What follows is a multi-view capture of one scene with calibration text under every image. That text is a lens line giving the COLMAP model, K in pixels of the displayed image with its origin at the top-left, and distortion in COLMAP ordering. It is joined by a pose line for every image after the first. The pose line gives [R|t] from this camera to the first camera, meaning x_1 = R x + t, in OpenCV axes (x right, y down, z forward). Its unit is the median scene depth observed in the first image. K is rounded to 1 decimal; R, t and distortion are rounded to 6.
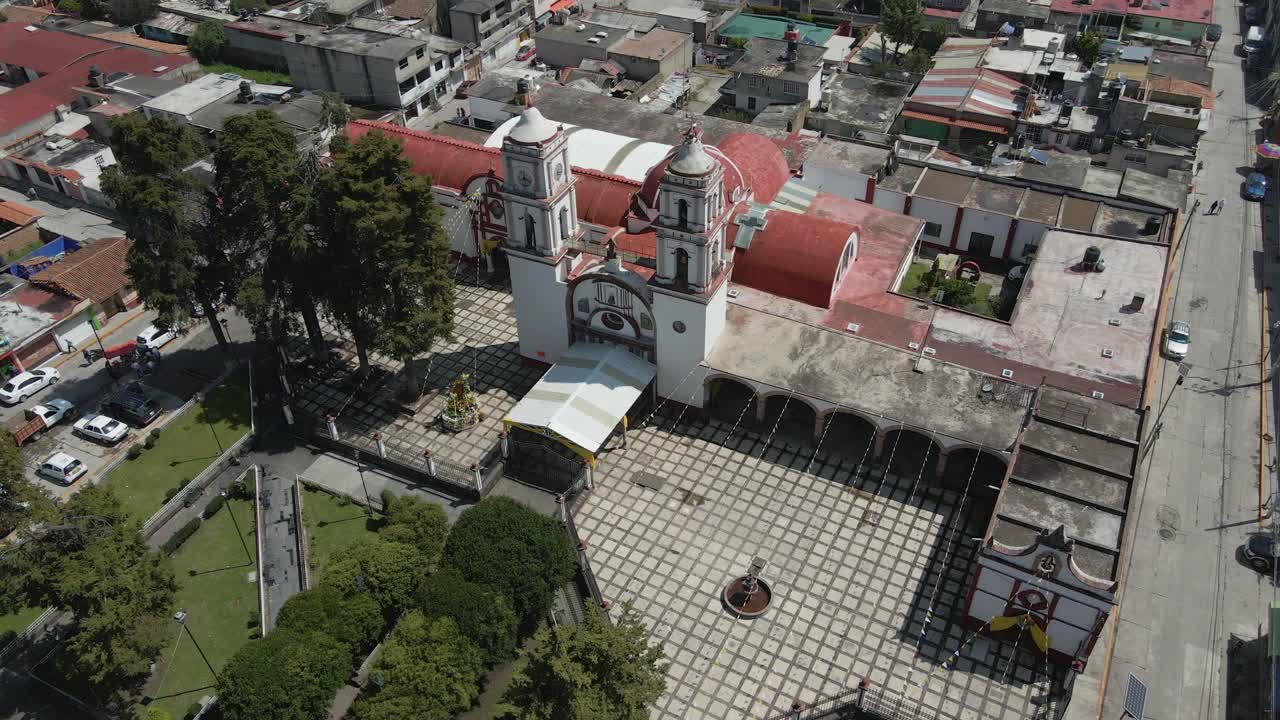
lens RADIAL K [[952.4, 0, 640.0], [0, 952.4, 360.0], [0, 0, 1]] dist [0.007265, 0.000479]
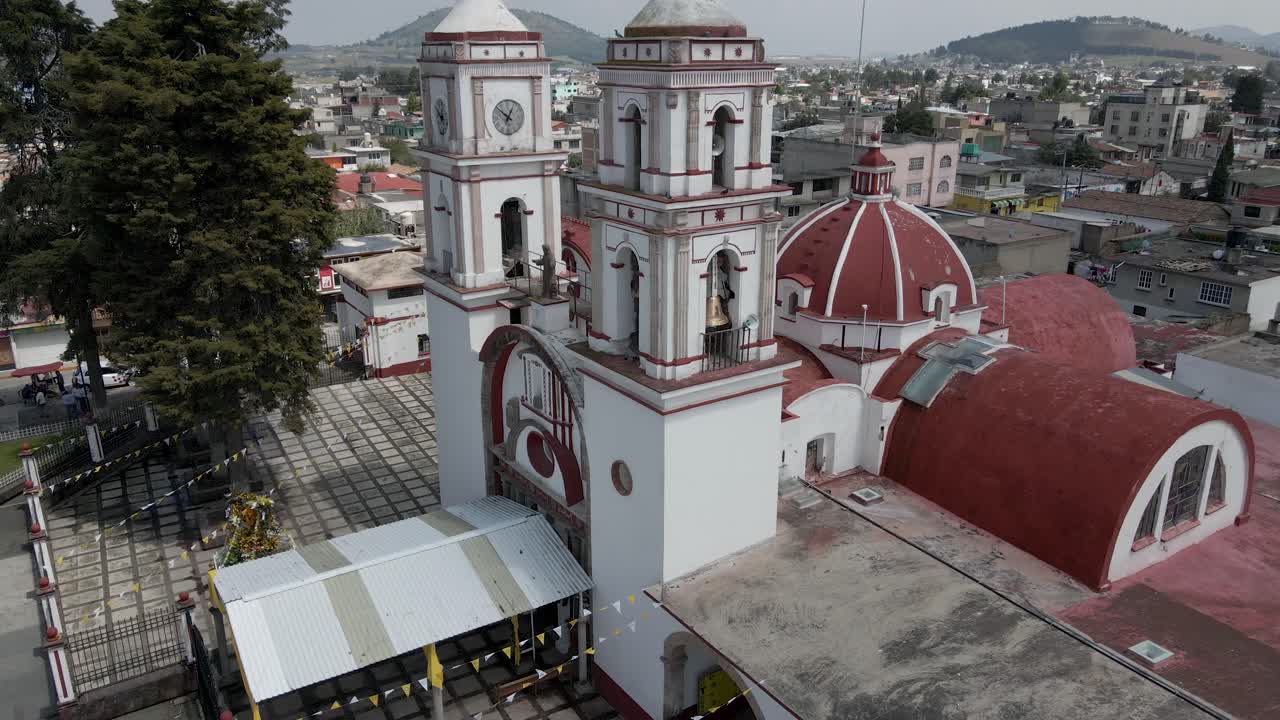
lens RADIAL K [[952.4, 0, 640.0], [0, 952.4, 360.0], [0, 0, 1]] dist [0.007265, 0.000479]
pose [[0.862803, 0.179144, -0.472735, 0.214524], [-0.331757, 0.906228, -0.262083, 0.020823], [0.381455, 0.382960, 0.841329, 0.625358]]
